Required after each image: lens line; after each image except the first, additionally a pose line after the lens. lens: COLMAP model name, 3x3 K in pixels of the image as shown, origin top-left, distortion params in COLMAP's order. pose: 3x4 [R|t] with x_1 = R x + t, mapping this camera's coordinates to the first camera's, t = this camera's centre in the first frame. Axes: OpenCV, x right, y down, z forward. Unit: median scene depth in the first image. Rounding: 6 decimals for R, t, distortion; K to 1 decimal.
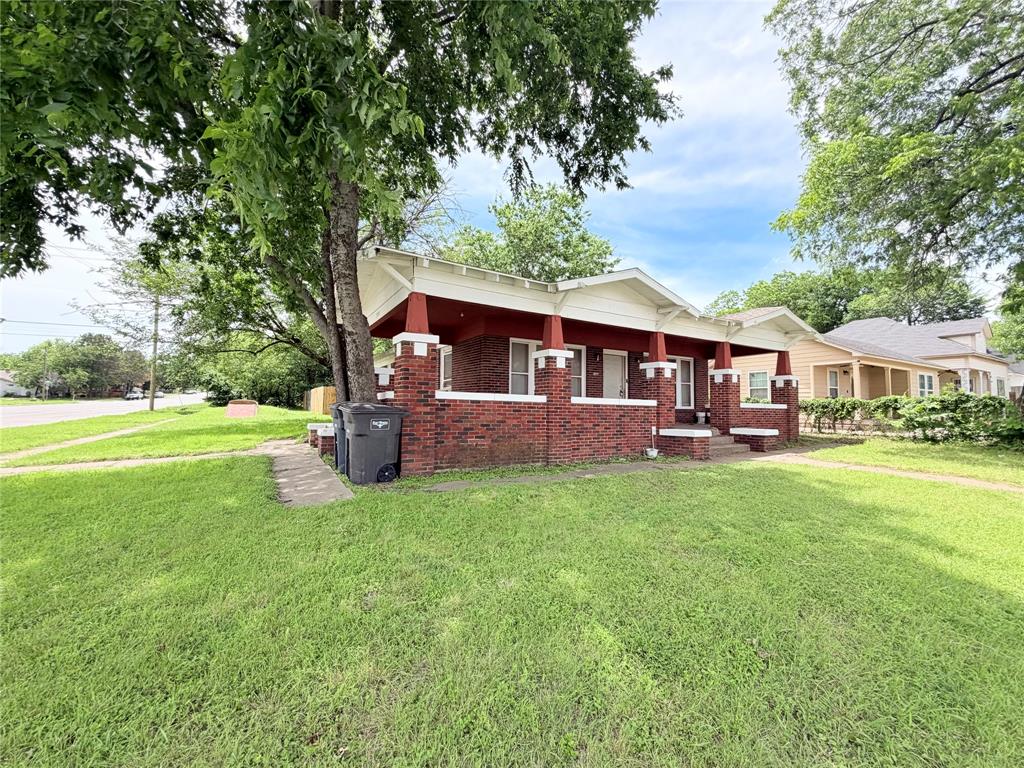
lens RADIAL K [[409.2, 0, 513.7], [0, 409.2, 386.0], [0, 0, 1]] dist [-0.006862, 0.001386]
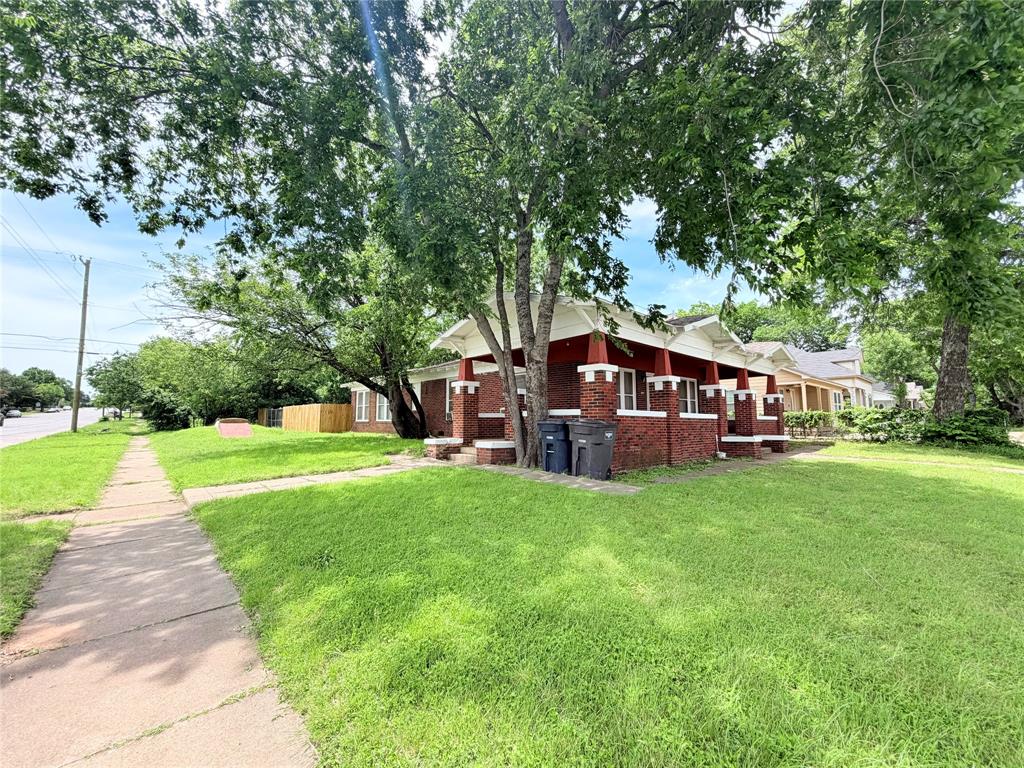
lens RADIAL K [[409.2, 0, 510.8], [0, 409.2, 383.6], [0, 0, 1]] dist [-0.006862, 0.001386]
pose [[0.979743, 0.004700, 0.200204, -0.480425], [0.003871, 0.999093, -0.042398, -0.009082], [-0.200221, 0.042314, 0.978837, -0.117664]]
